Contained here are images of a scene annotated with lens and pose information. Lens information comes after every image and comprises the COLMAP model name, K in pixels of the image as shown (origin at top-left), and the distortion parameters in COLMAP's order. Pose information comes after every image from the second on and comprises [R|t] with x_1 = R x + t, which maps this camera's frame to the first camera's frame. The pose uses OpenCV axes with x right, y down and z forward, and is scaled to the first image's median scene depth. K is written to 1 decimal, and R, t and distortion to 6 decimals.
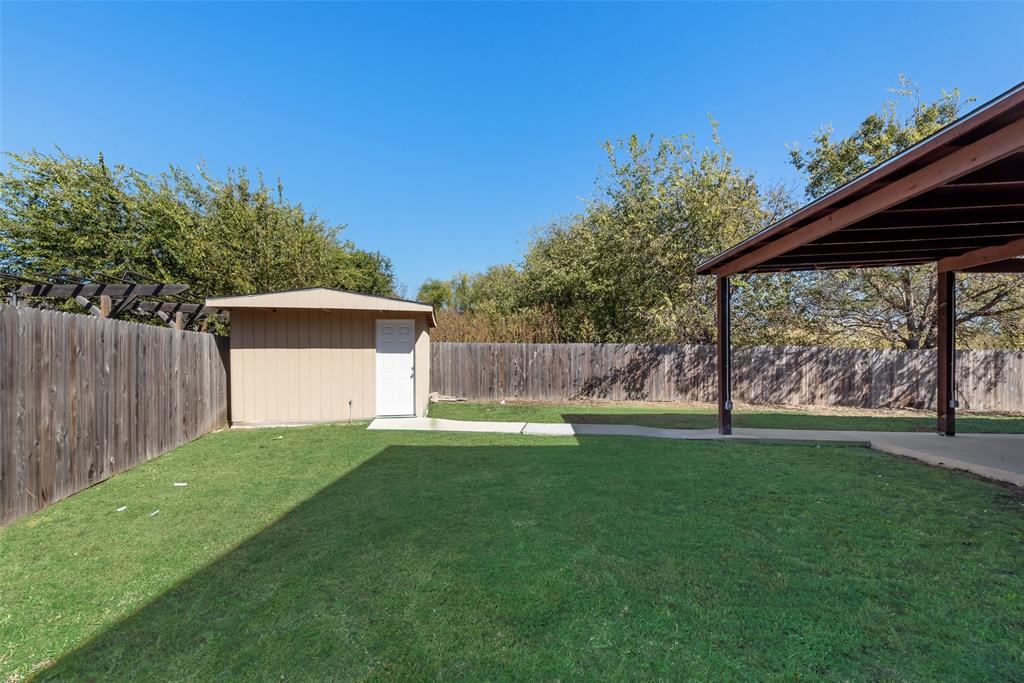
lens RADIAL K [[418.0, 0, 519.4], [0, 418.0, 368.7], [0, 0, 1]] dist [0.010970, 0.000466]
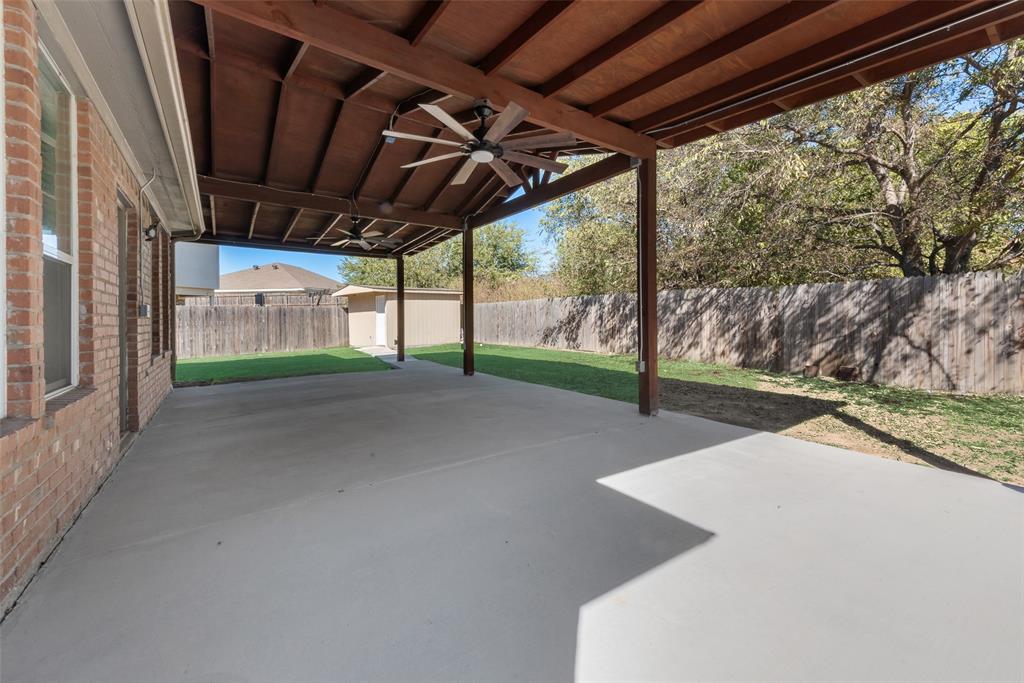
lens RADIAL K [[418.0, 0, 514.4], [0, 418.0, 336.1], [0, 0, 1]] dist [0.010970, 0.000466]
pose [[0.573919, 0.019656, -0.818676, 1.128224], [0.002084, 0.999674, 0.025463, 0.014086], [0.818910, -0.016320, 0.573690, 0.265344]]
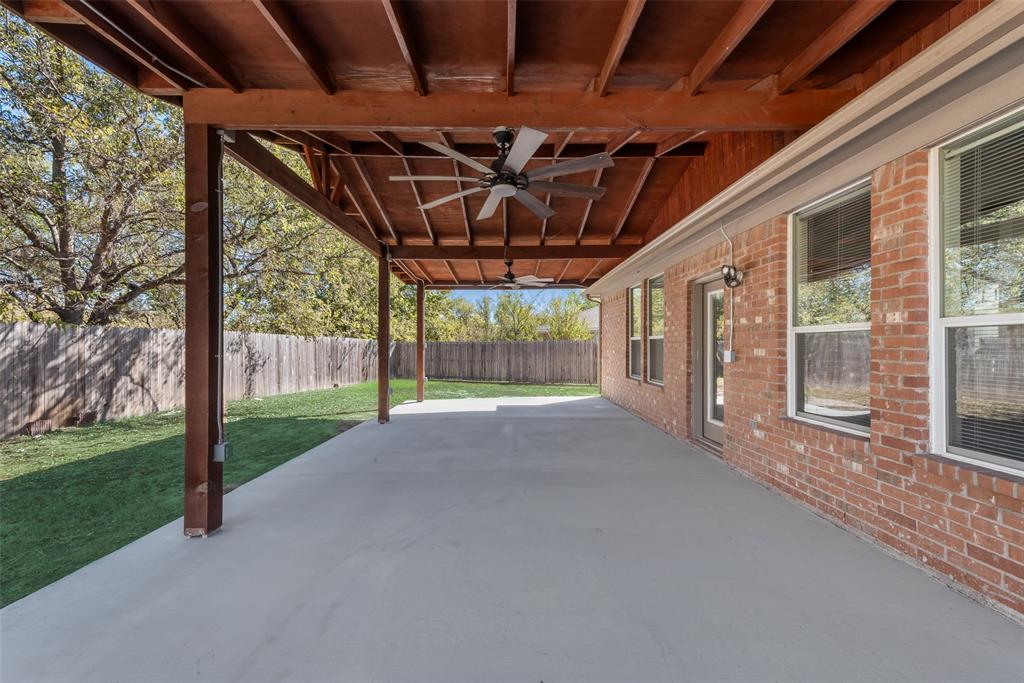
lens RADIAL K [[418.0, 0, 513.2], [0, 418.0, 344.4], [0, 0, 1]] dist [0.010970, 0.000466]
pose [[-0.008759, -0.002650, 0.999958, 0.338734], [0.002801, 0.999992, 0.002675, -0.017703], [-0.999958, 0.002825, -0.008752, 0.395881]]
